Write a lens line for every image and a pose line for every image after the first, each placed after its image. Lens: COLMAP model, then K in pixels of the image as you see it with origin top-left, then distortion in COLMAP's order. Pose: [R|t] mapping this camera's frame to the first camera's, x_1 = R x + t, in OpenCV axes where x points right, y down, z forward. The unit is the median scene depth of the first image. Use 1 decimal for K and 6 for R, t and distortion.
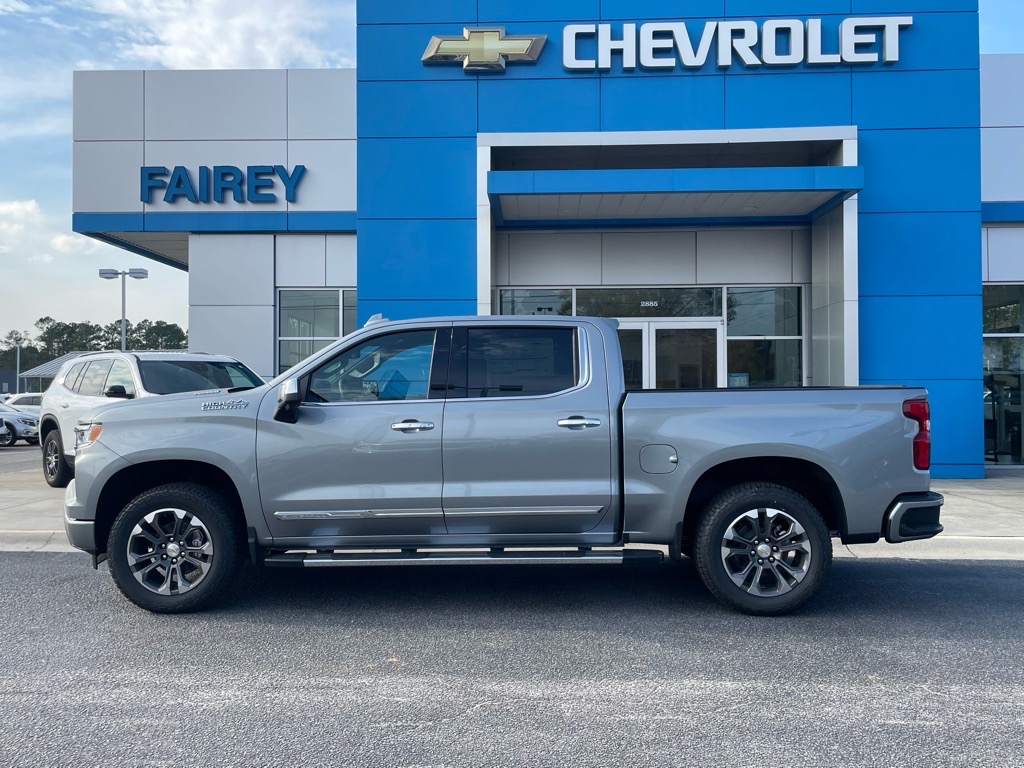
lens RADIAL K [[895.4, 0, 512.0], [0, 895.4, 384.0], [0, 0, 1]] dist [0.071643, -0.009083]
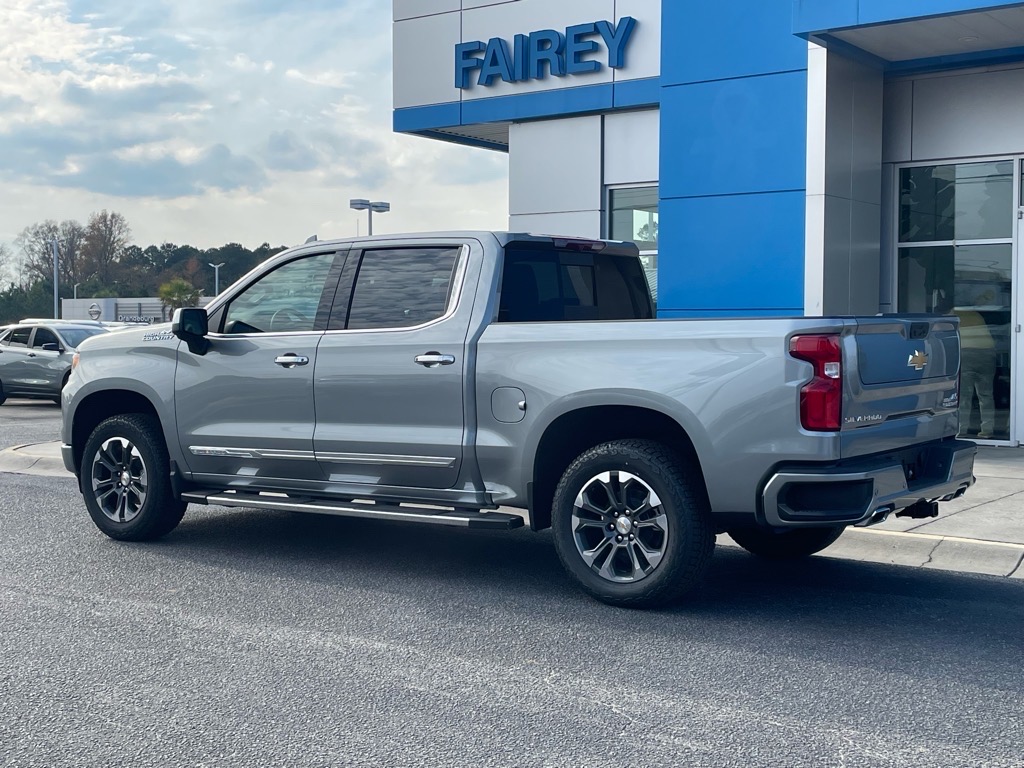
lens RADIAL K [[1414.1, 0, 512.0], [0, 1414.1, 384.0], [0, 0, 1]] dist [0.132950, -0.002102]
pose [[0.828889, 0.025569, -0.558829, 0.878209], [0.001502, 0.998850, 0.047931, 0.002179], [0.559411, -0.040569, 0.827897, -0.073148]]
